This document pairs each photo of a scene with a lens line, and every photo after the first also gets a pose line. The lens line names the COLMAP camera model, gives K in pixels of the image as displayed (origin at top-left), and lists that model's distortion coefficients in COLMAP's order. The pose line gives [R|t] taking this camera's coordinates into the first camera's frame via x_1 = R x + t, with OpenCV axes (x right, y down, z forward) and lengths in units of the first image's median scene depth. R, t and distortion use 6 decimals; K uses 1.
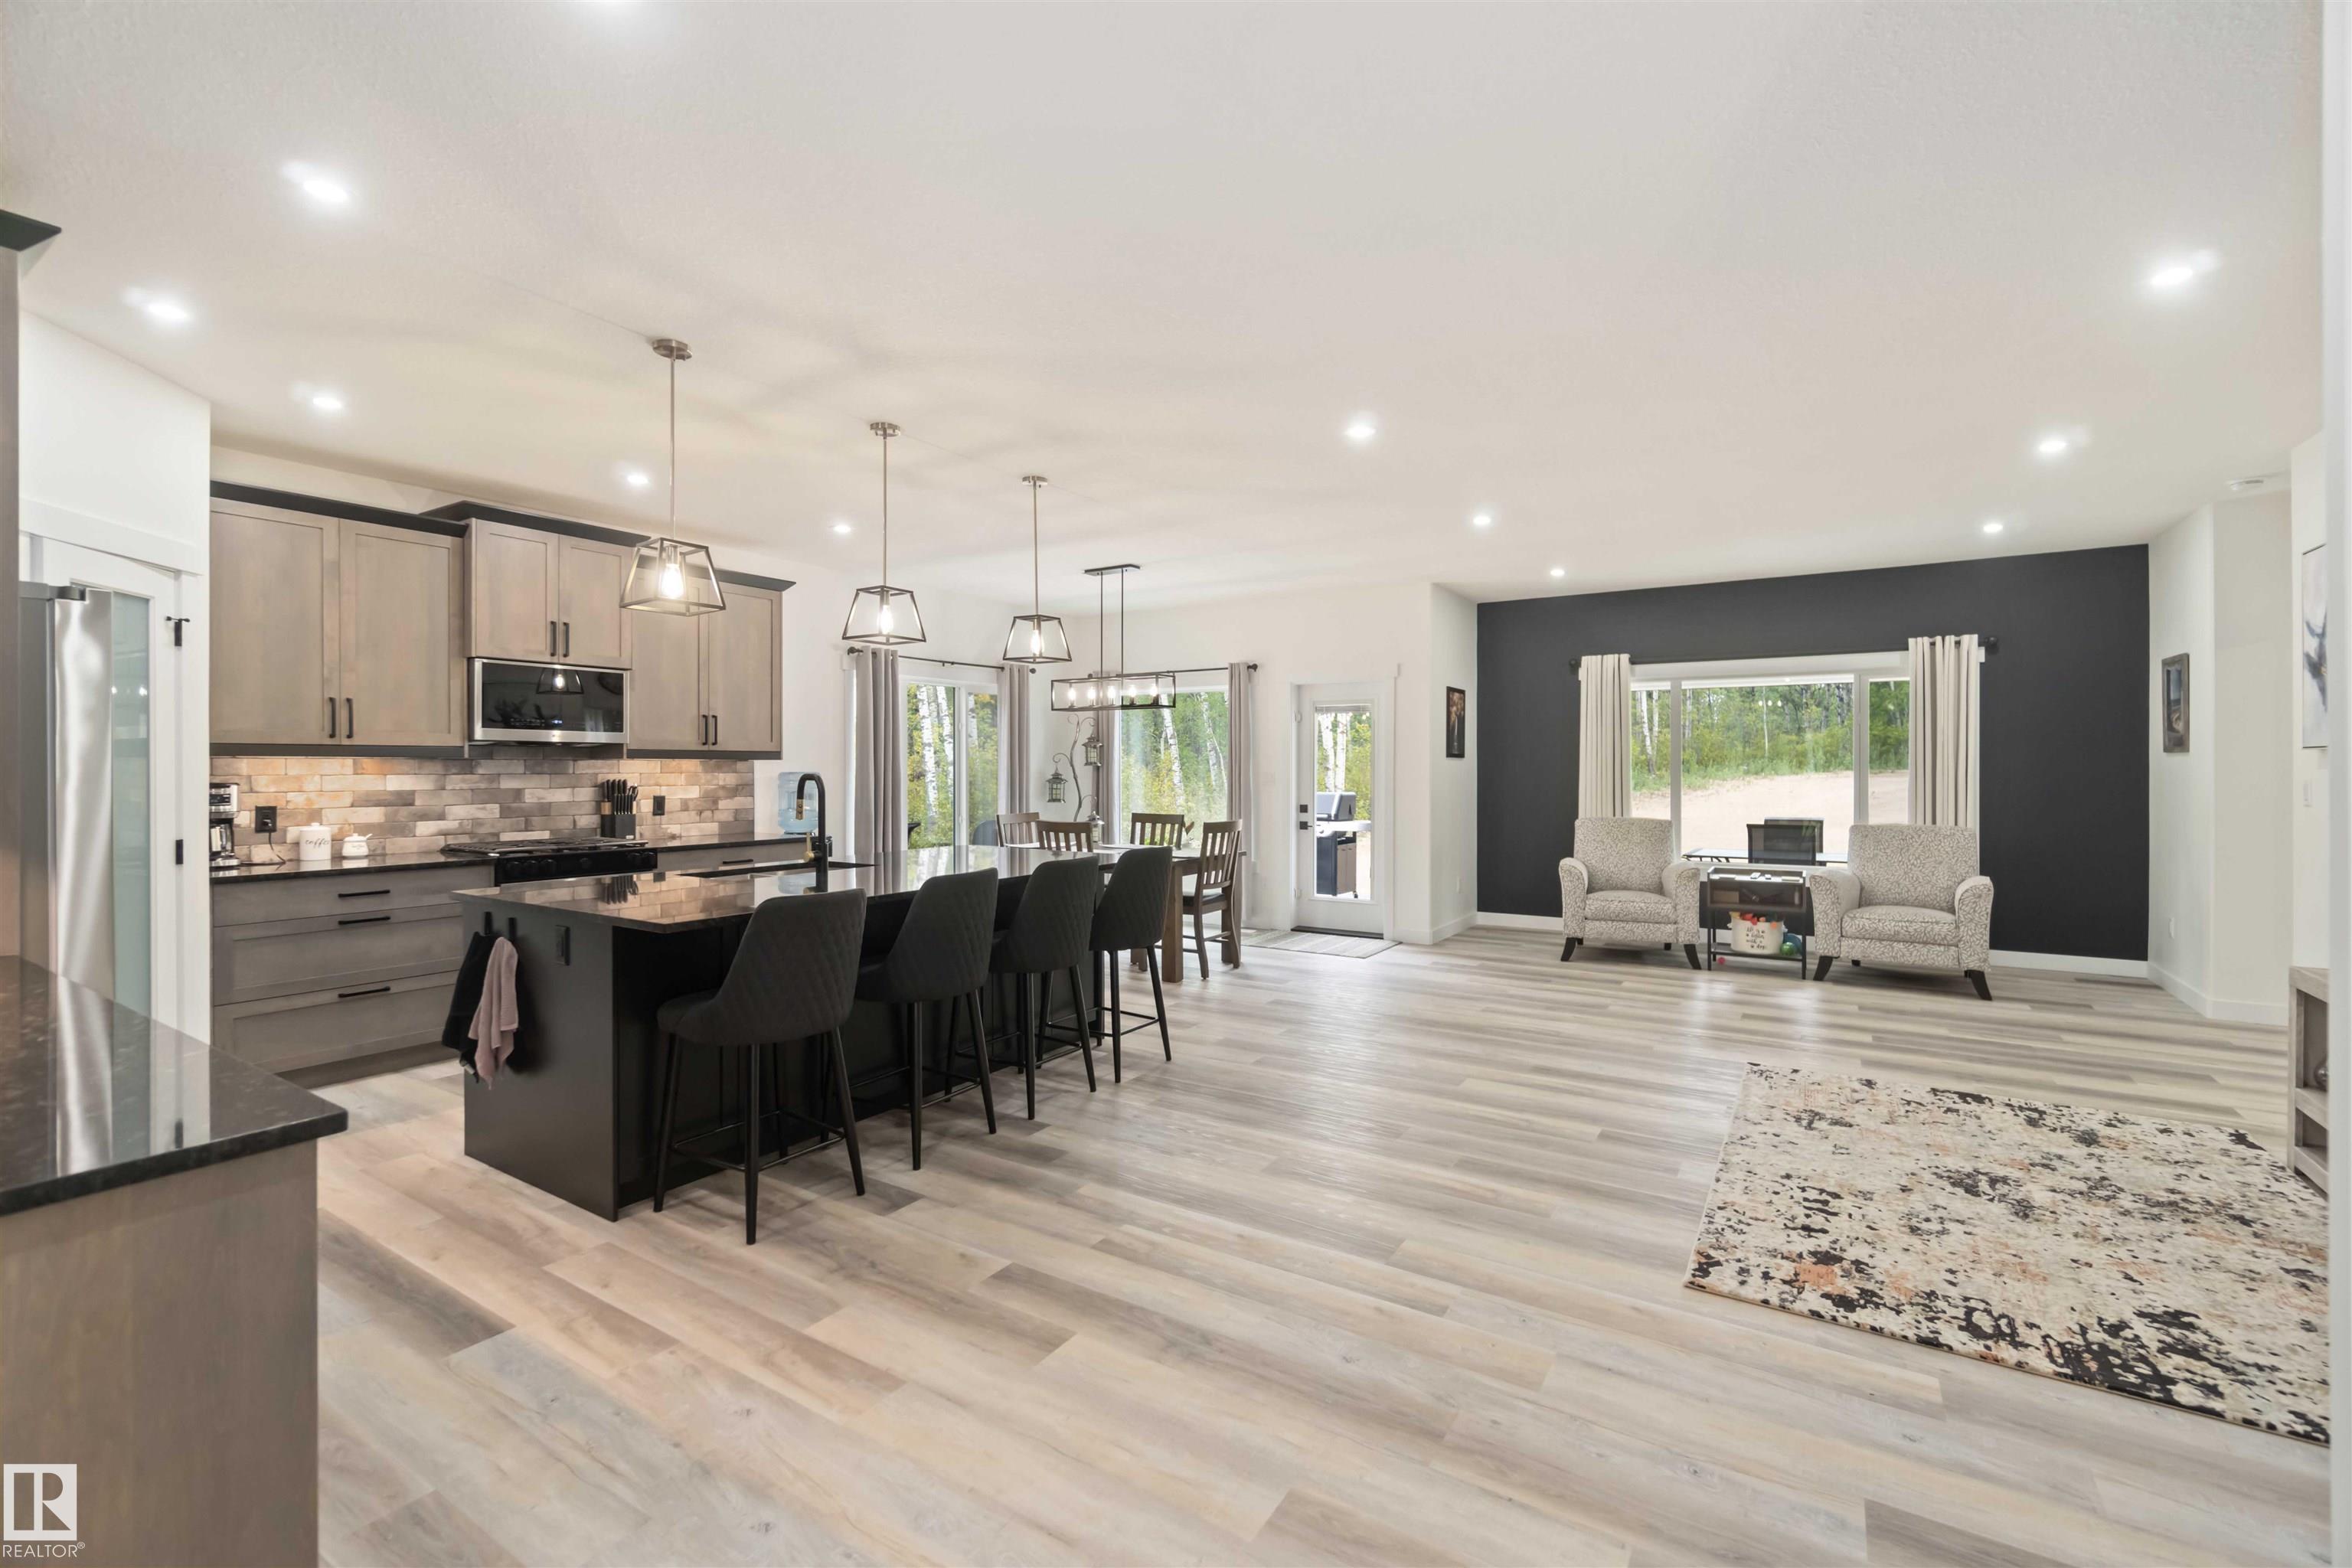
lens RADIAL K [[1017.4, 0, 1171.0], [0, 1017.4, 762.6], [0, 0, 1]] dist [-0.003082, 0.000747]
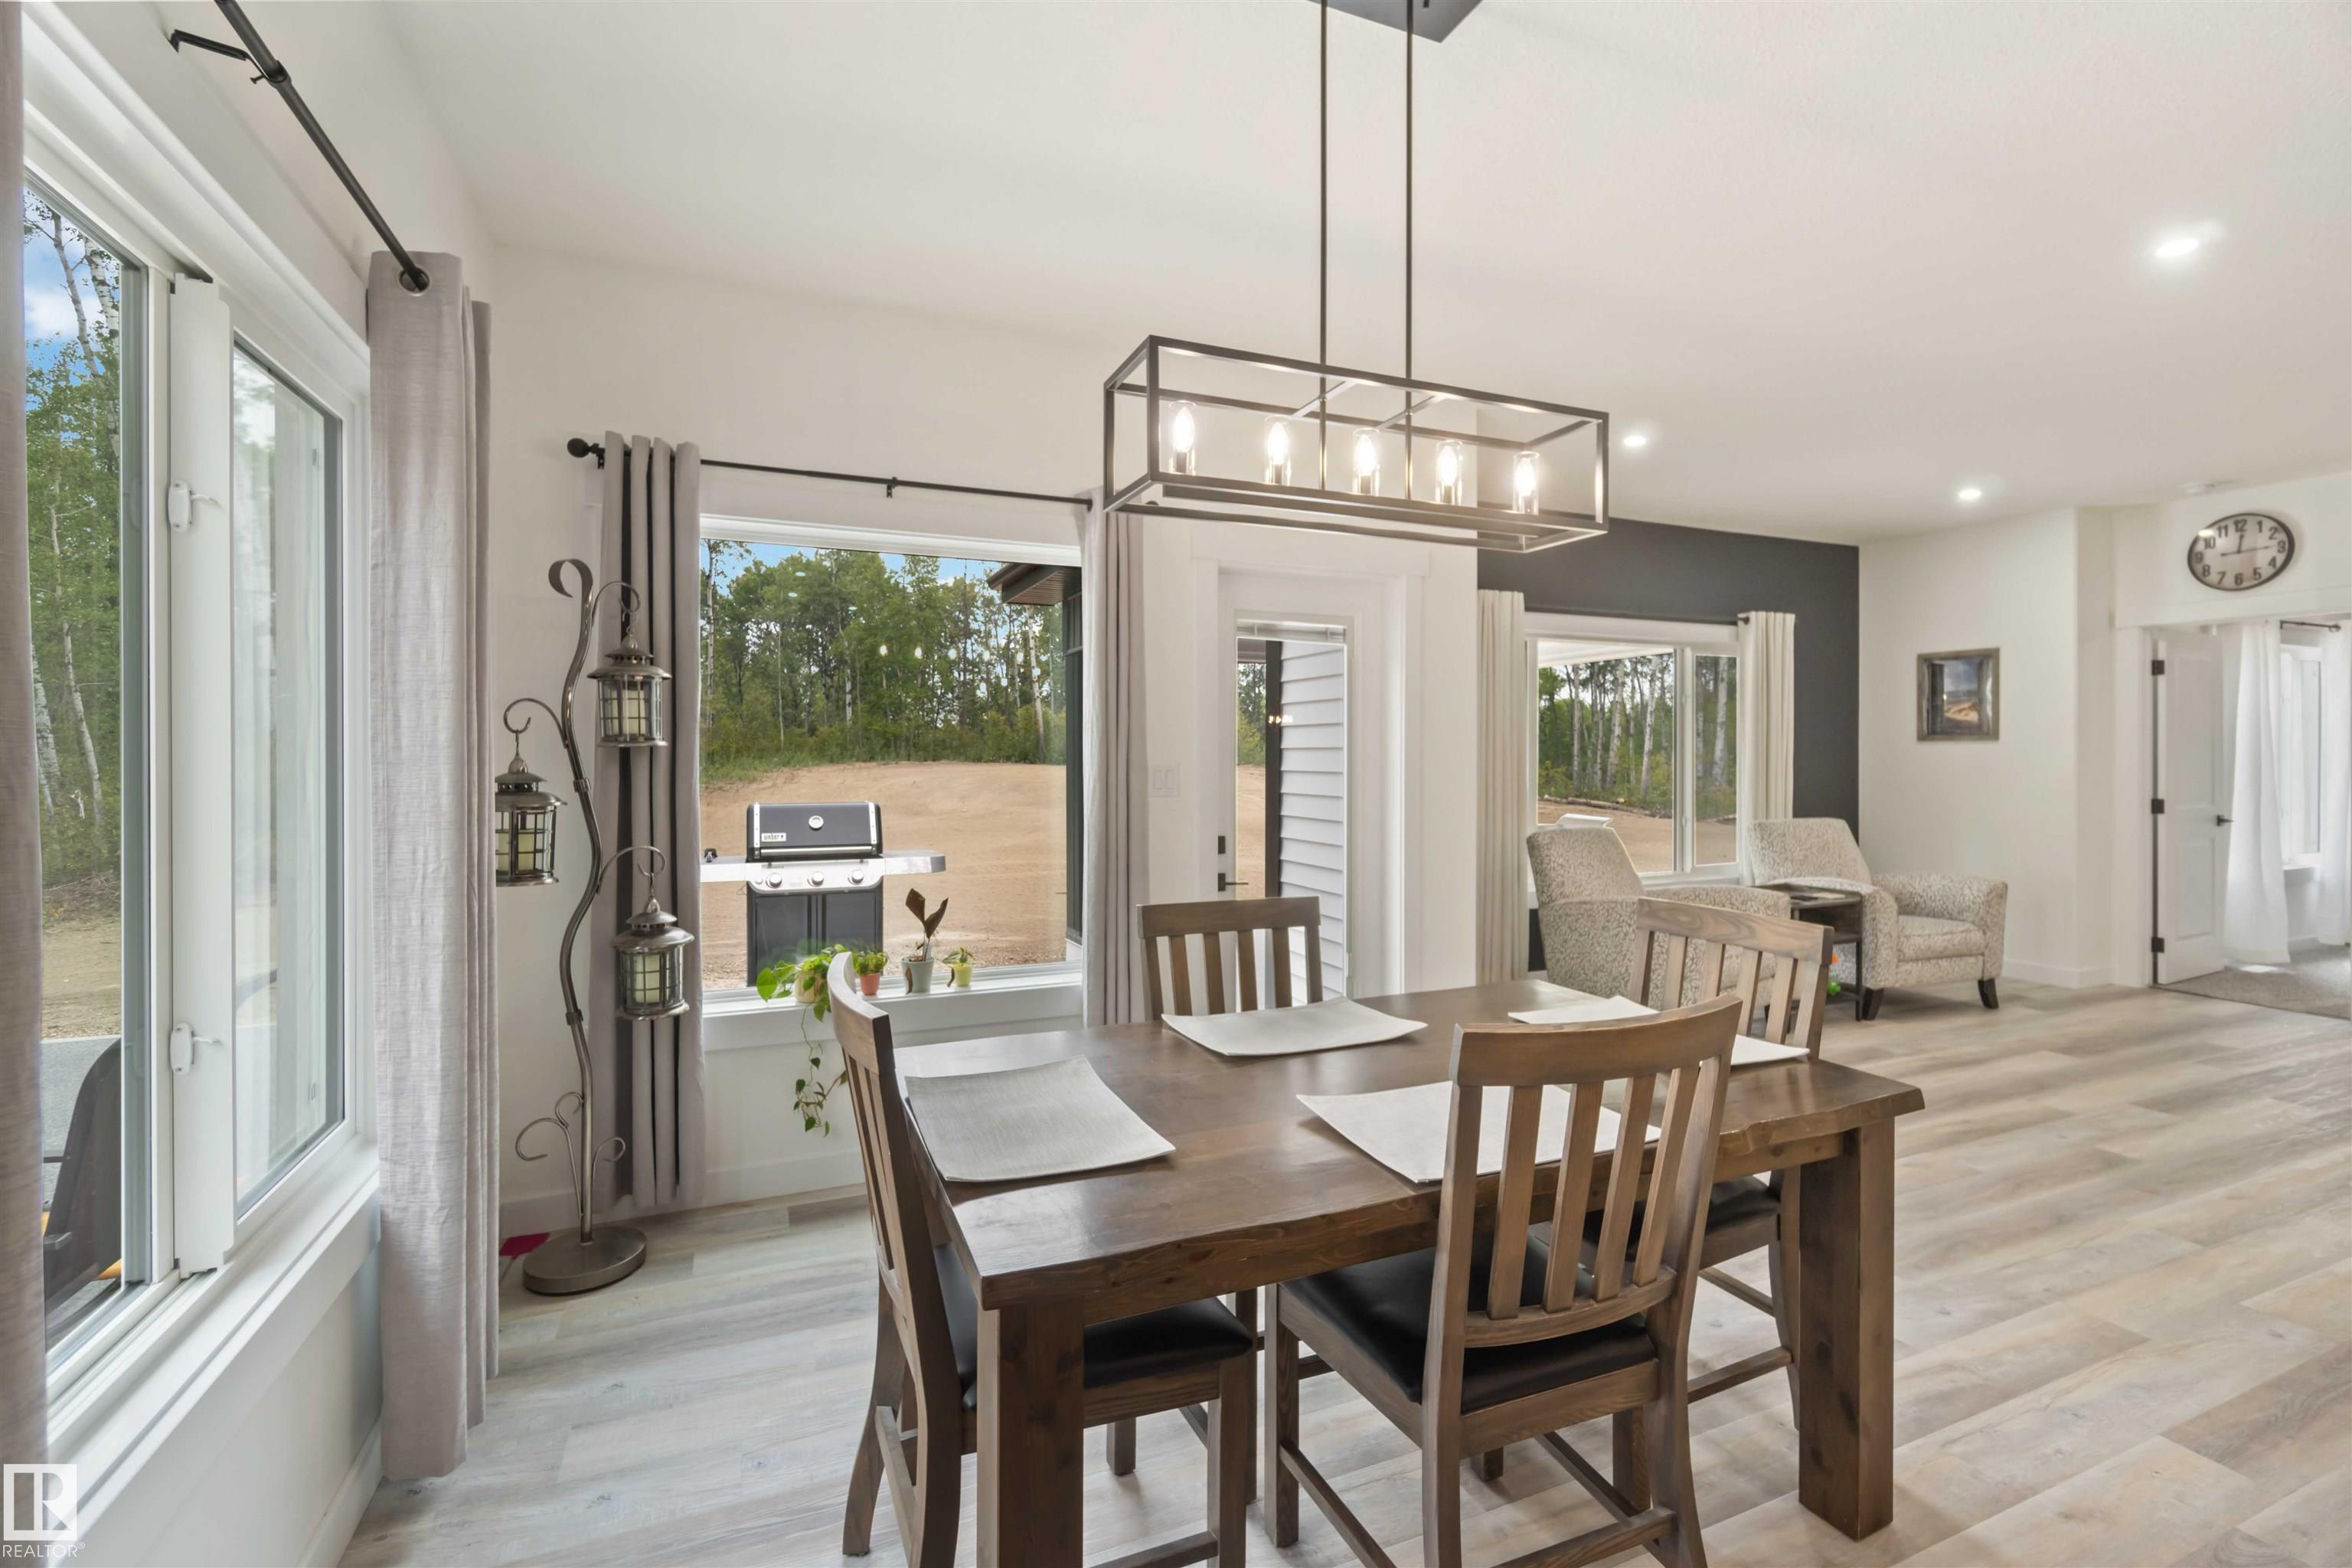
lens RADIAL K [[1017.4, 0, 1171.0], [0, 1017.4, 762.6], [0, 0, 1]] dist [-0.003082, 0.000747]
pose [[0.560377, -0.004763, 0.828224, -0.455508], [-0.002158, 0.999972, 0.007211, 0.009885], [-0.828235, -0.005828, 0.560351, 1.374200]]
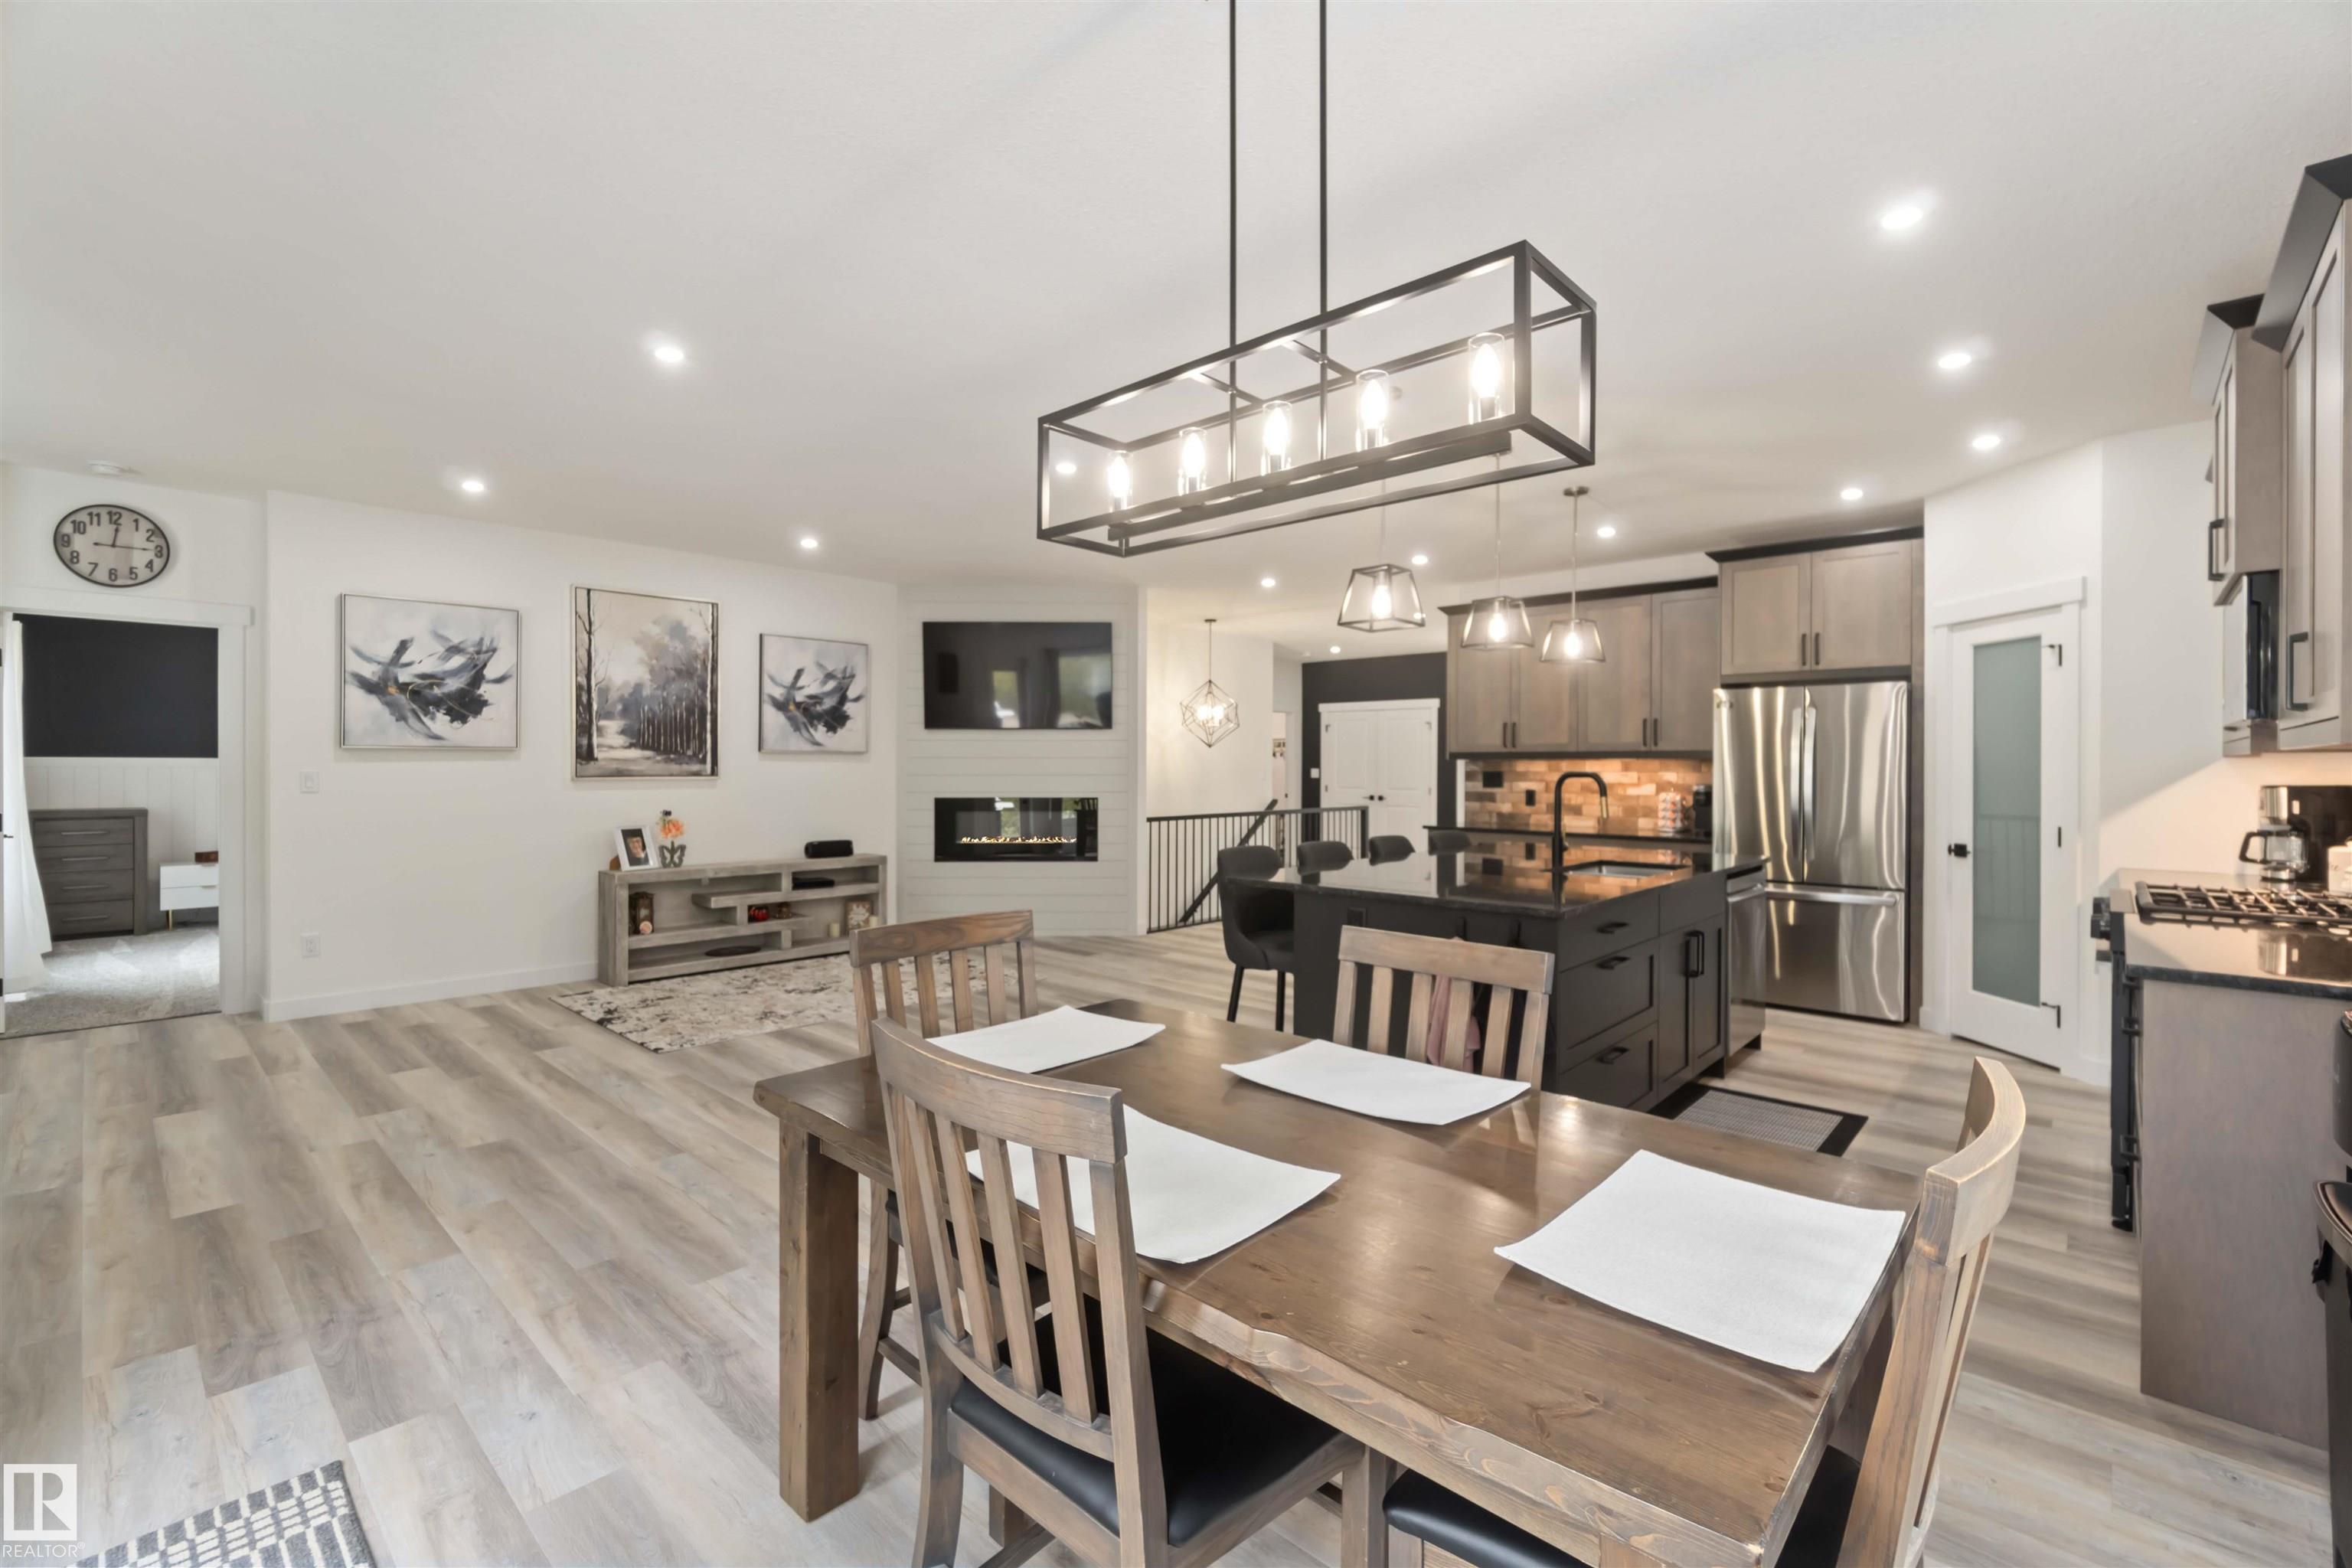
lens RADIAL K [[1011.5, 0, 1169.4], [0, 1011.5, 771.2], [0, 0, 1]] dist [-0.005502, 0.000169]
pose [[-0.984956, -0.004139, 0.172758, -0.112236], [-0.004042, 0.999991, 0.000909, 0.010598], [-0.172760, 0.000197, -0.984964, 1.876603]]
